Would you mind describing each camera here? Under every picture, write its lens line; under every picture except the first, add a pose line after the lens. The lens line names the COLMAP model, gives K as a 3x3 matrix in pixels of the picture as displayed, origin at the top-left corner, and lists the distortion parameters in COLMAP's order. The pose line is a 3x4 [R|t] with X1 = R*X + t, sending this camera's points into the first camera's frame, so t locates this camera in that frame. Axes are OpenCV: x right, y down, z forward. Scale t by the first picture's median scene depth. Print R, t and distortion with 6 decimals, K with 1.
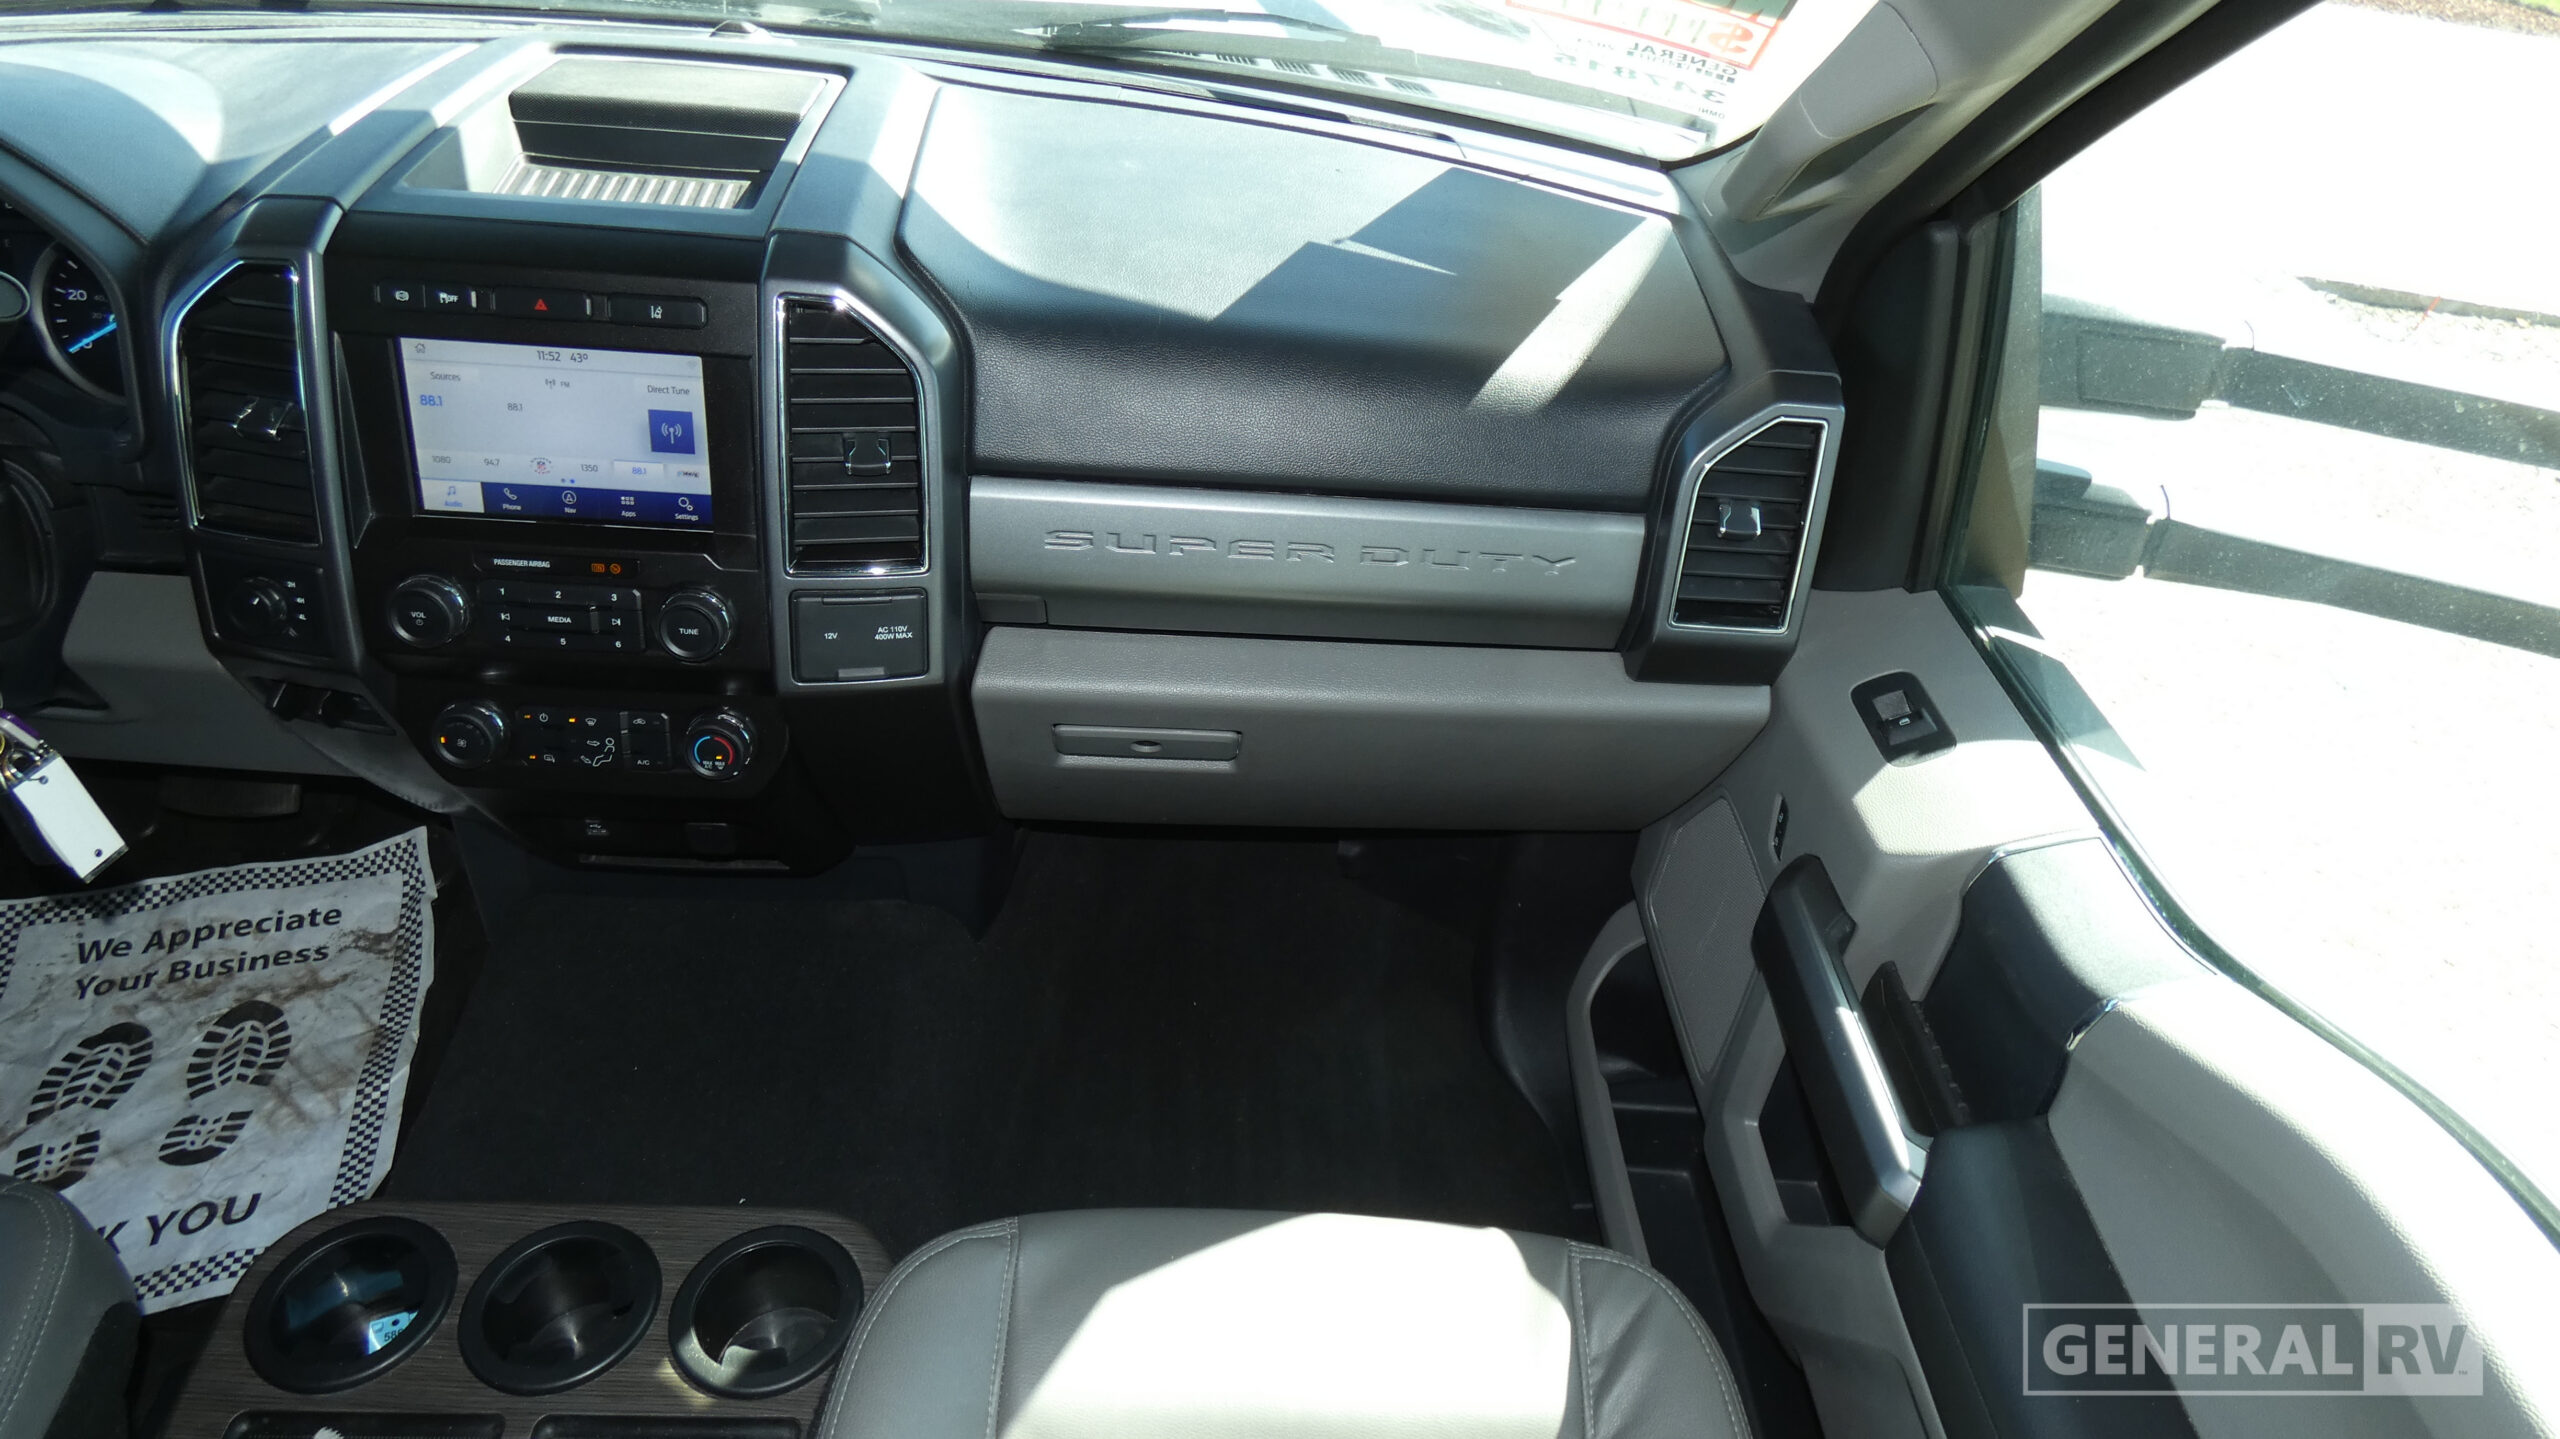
lens RADIAL K [[1528.4, 0, 1282.9], [0, 1528.4, 717.2], [0, 0, 1]] dist [-0.007097, 0.002329]
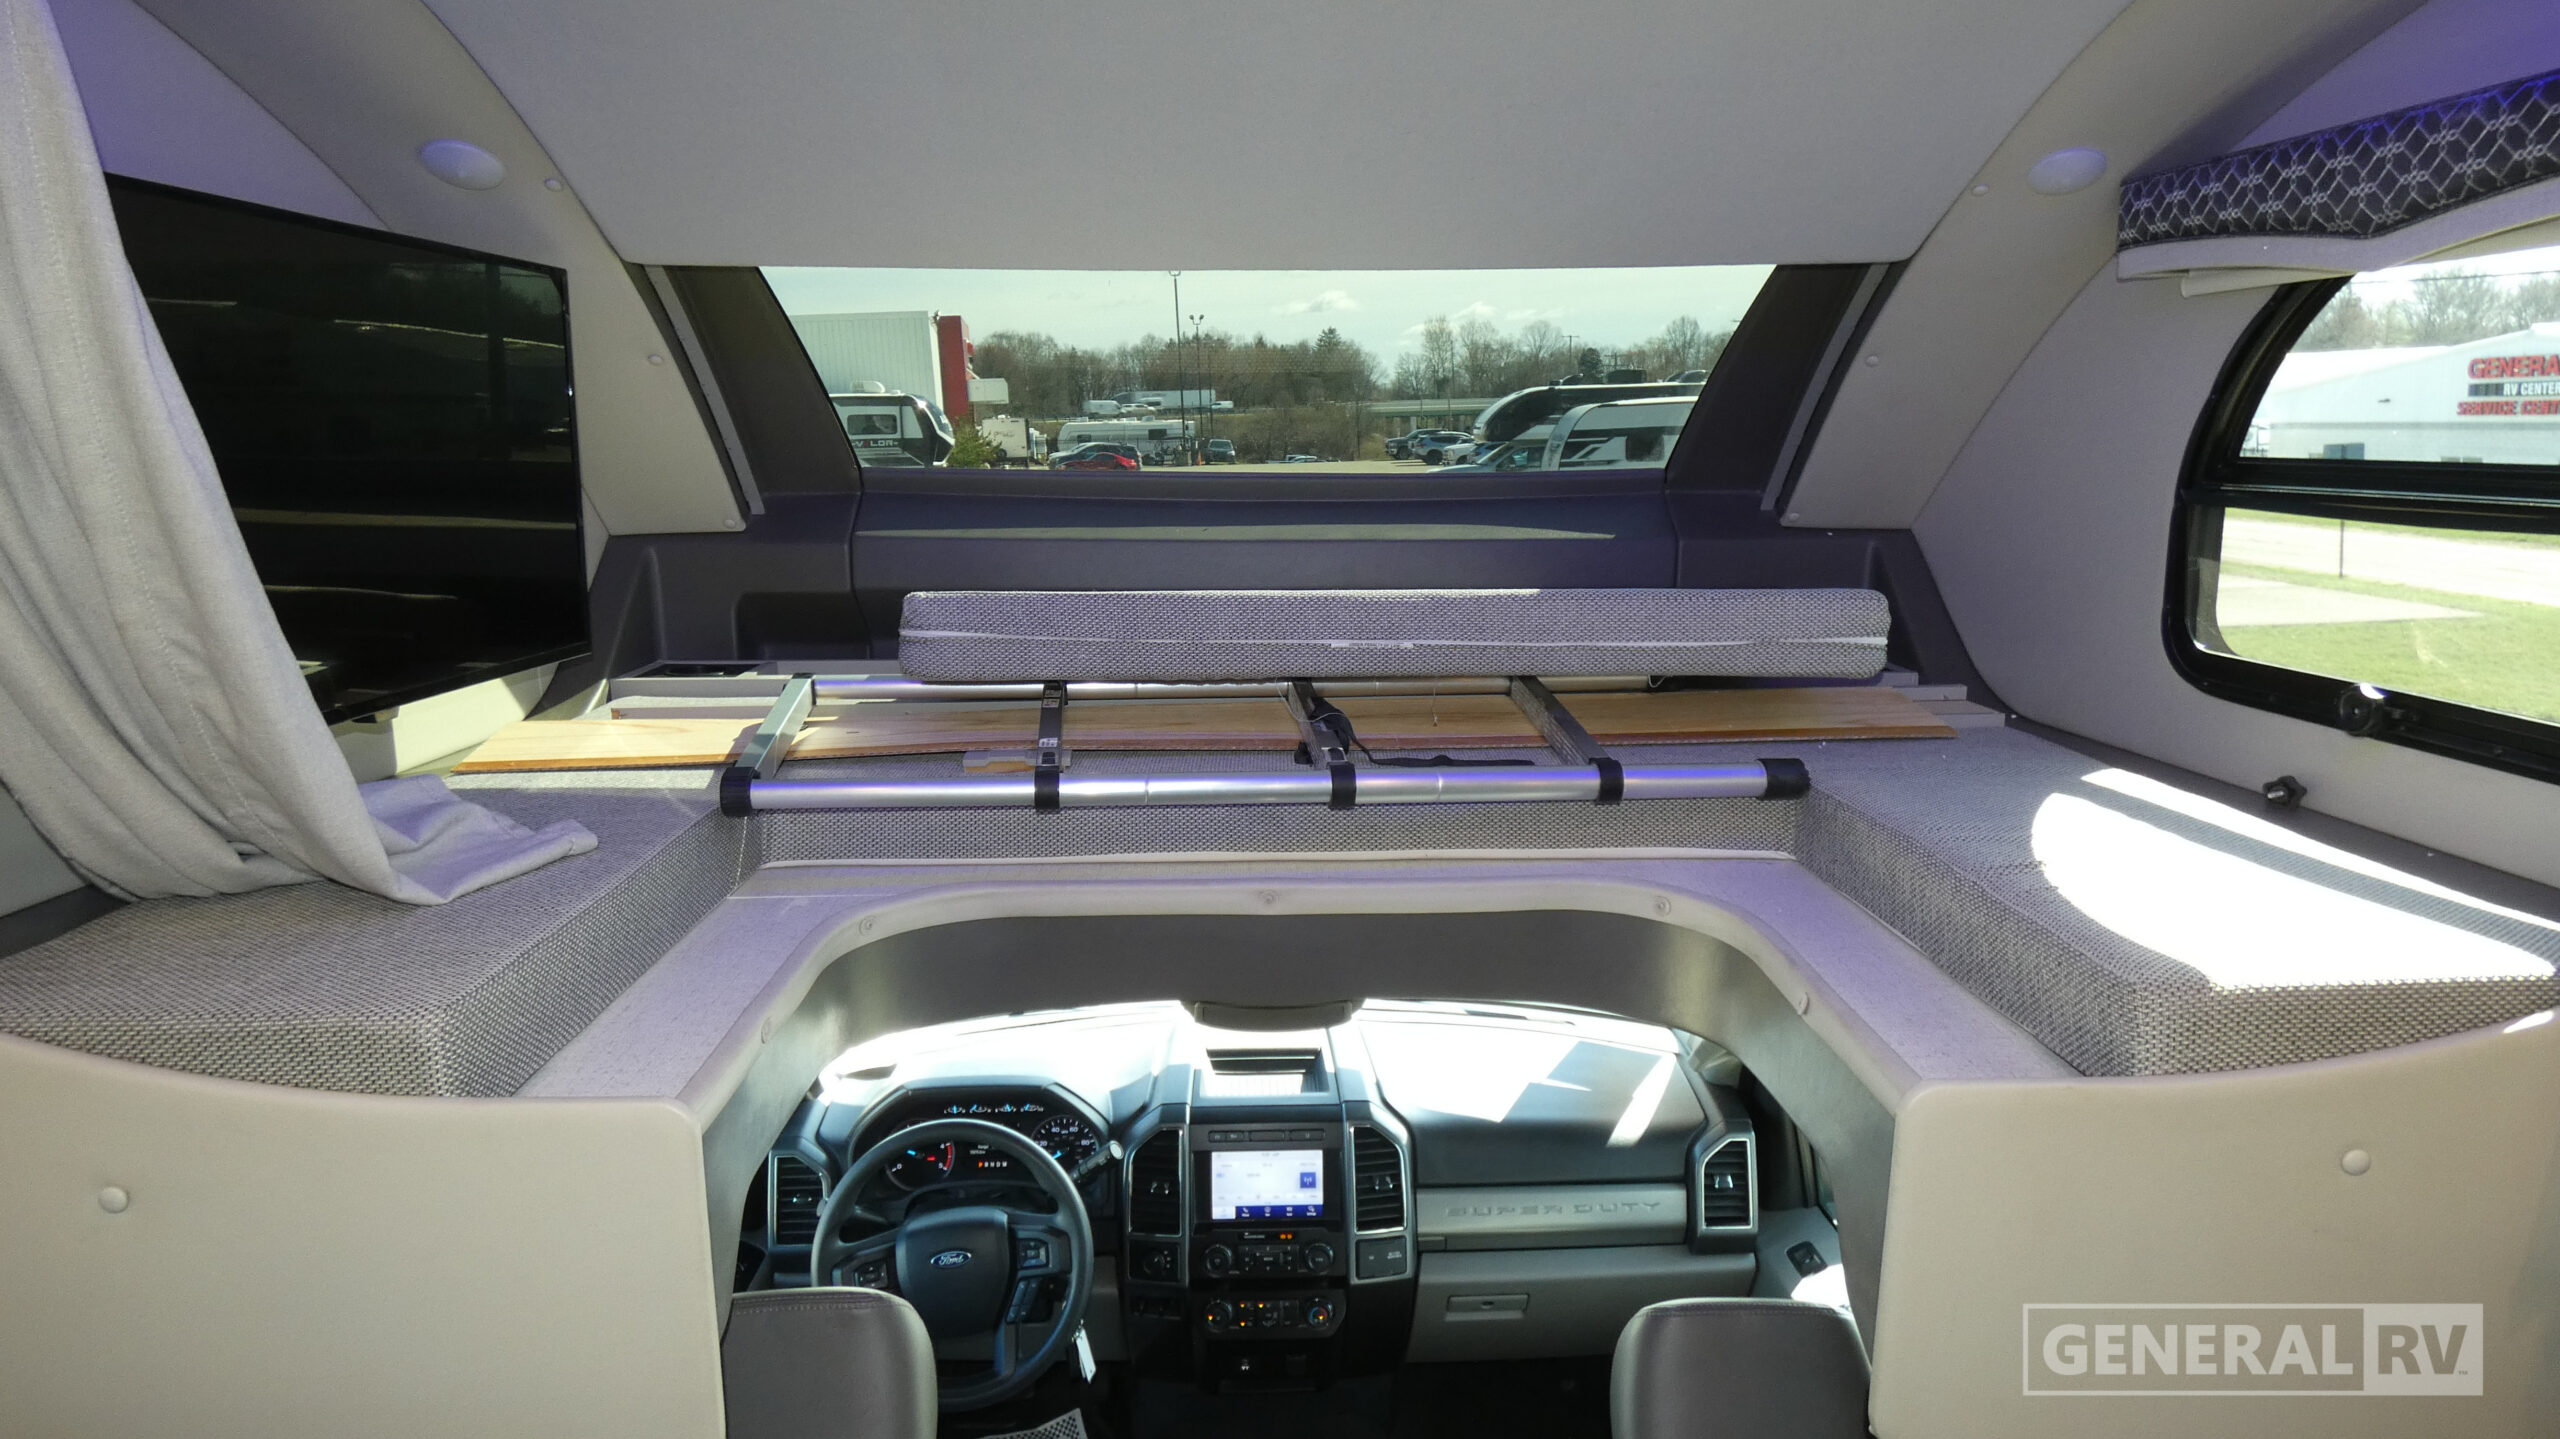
lens RADIAL K [[1528.4, 0, 1279.6], [0, 1528.4, 717.3], [0, 0, 1]] dist [-0.007097, 0.002329]
pose [[0.996053, -0.087019, -0.017483, -0.310315], [0.070165, 0.892614, -0.445328, 0.250633], [0.054357, 0.442343, 0.895197, -1.592086]]
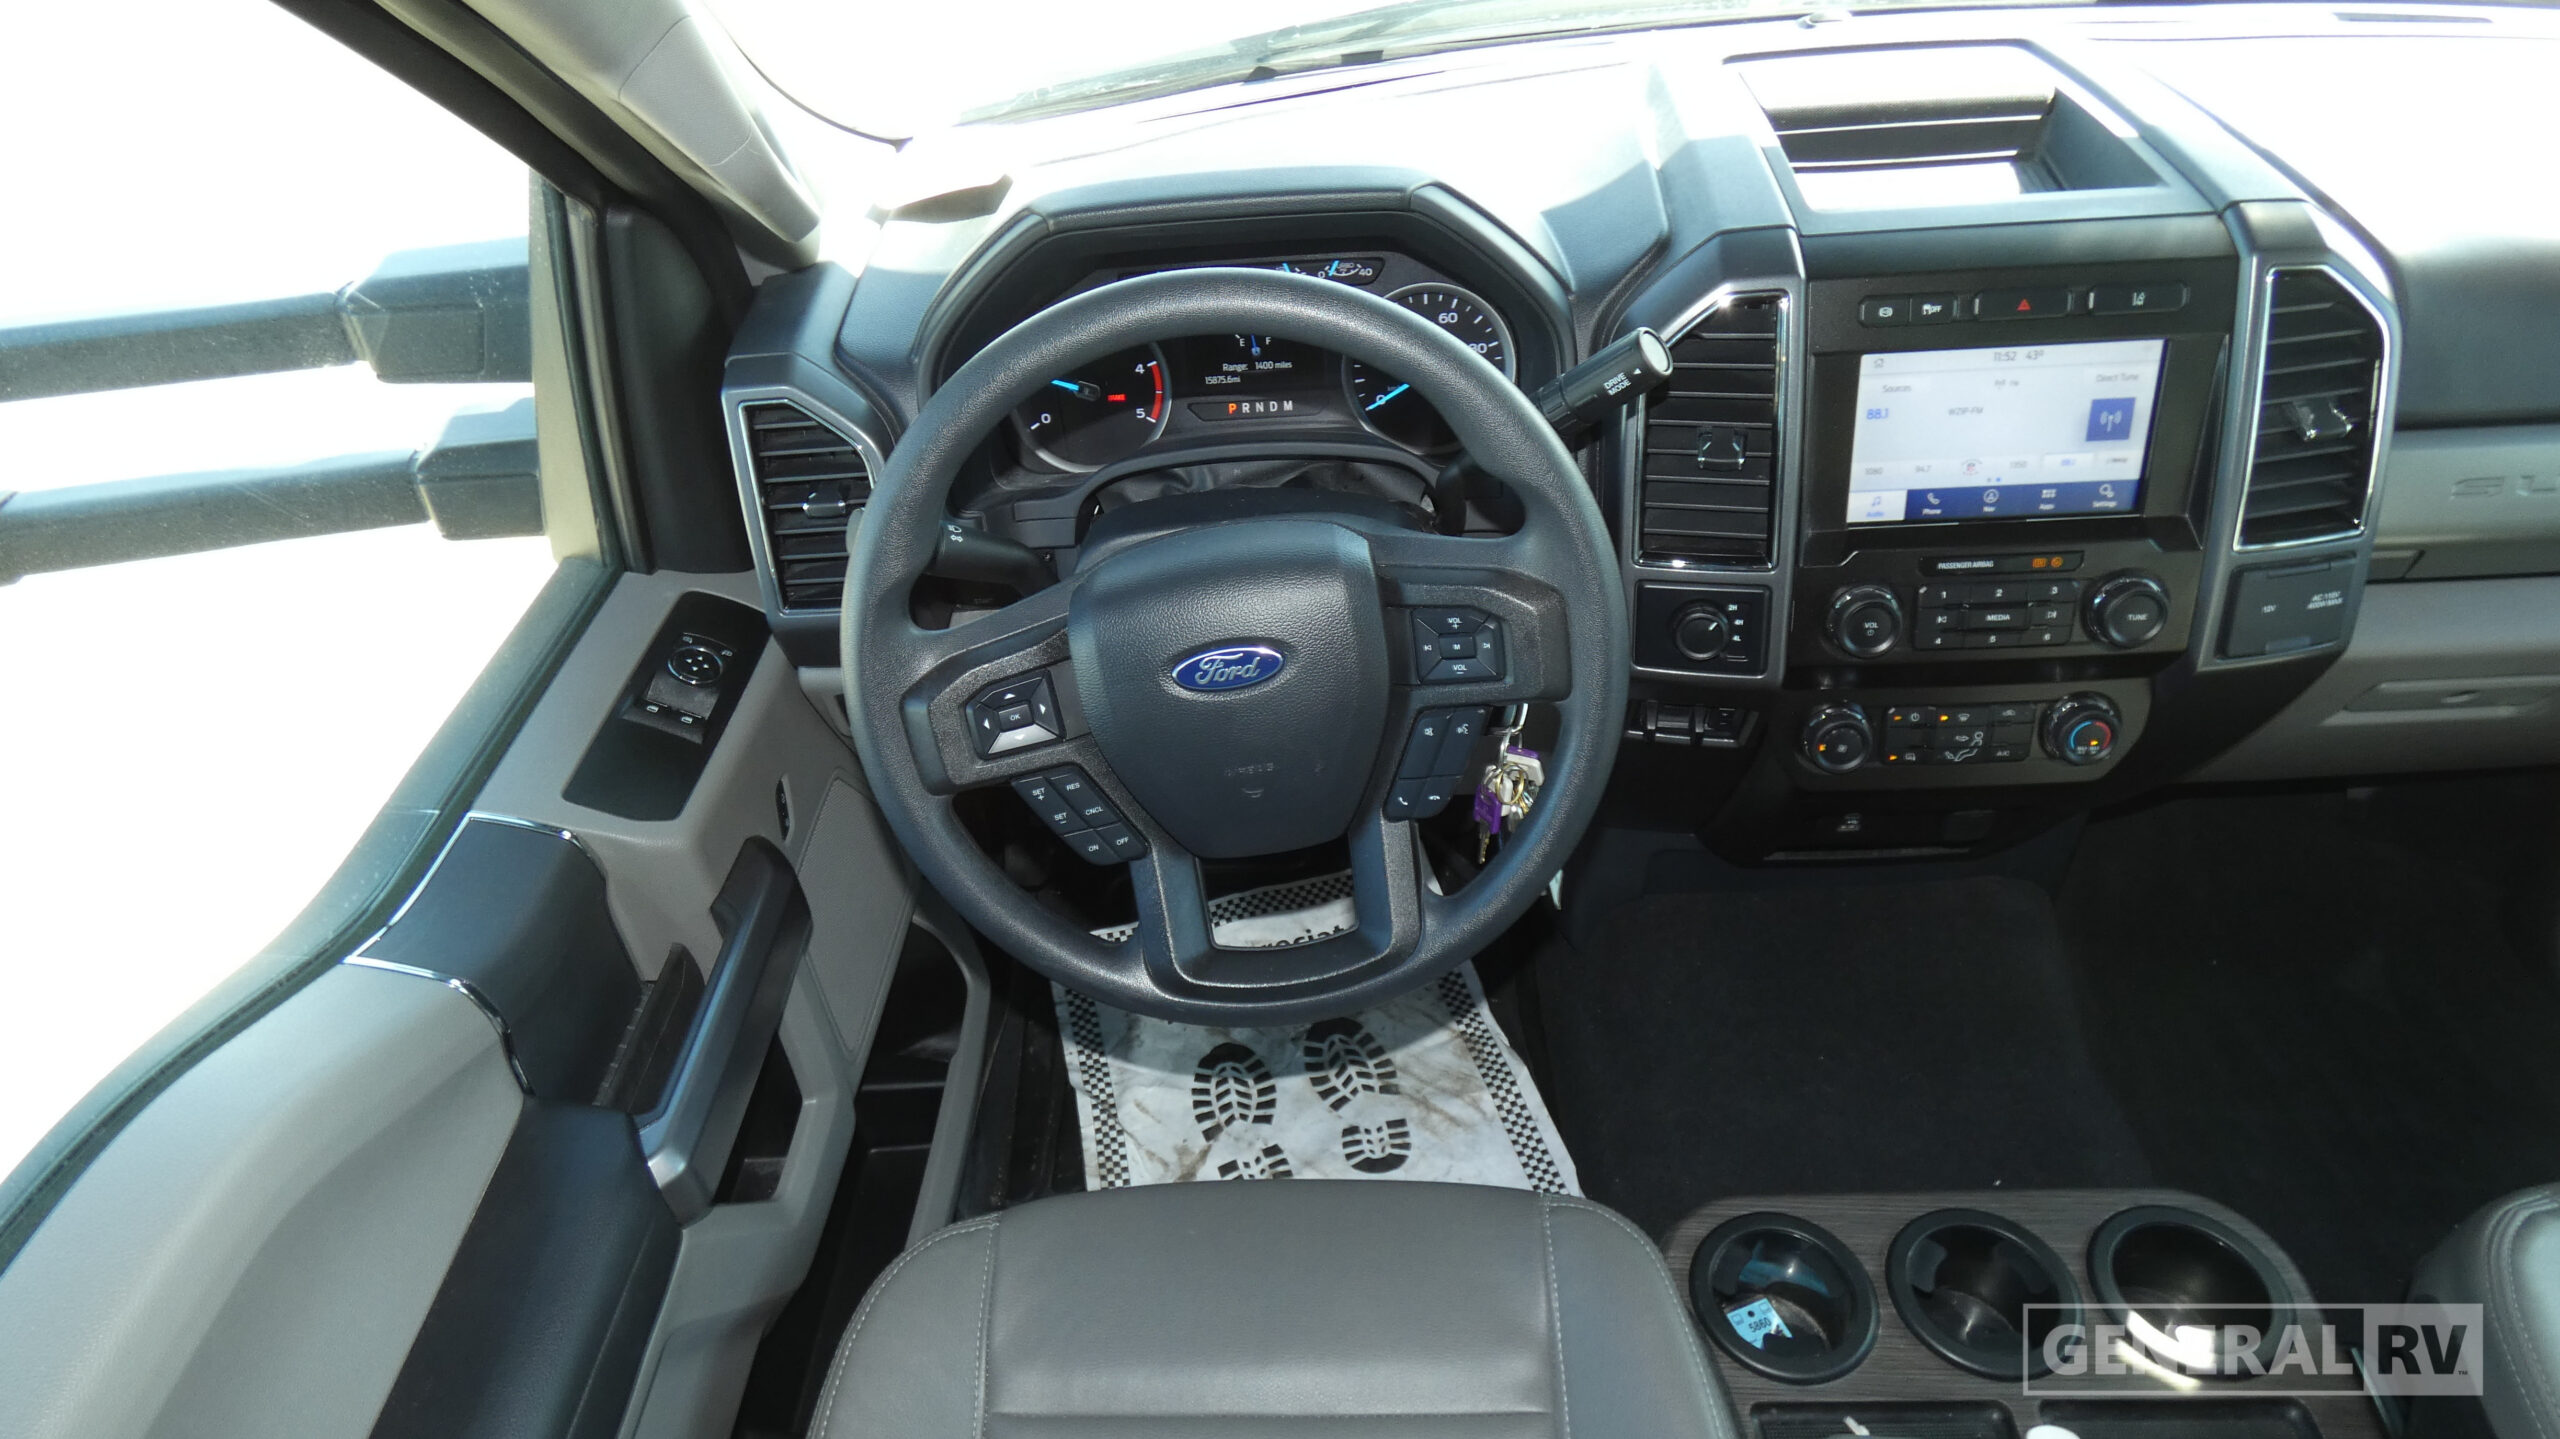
lens RADIAL K [[1528.4, 0, 1278.9], [0, 1528.4, 721.4], [0, 0, 1]] dist [-0.007097, 0.002329]
pose [[0.987017, -0.083072, -0.137467, -0.759538], [0.085750, 0.996223, 0.013670, -0.046964], [0.135812, -0.025281, 0.990412, -0.062992]]
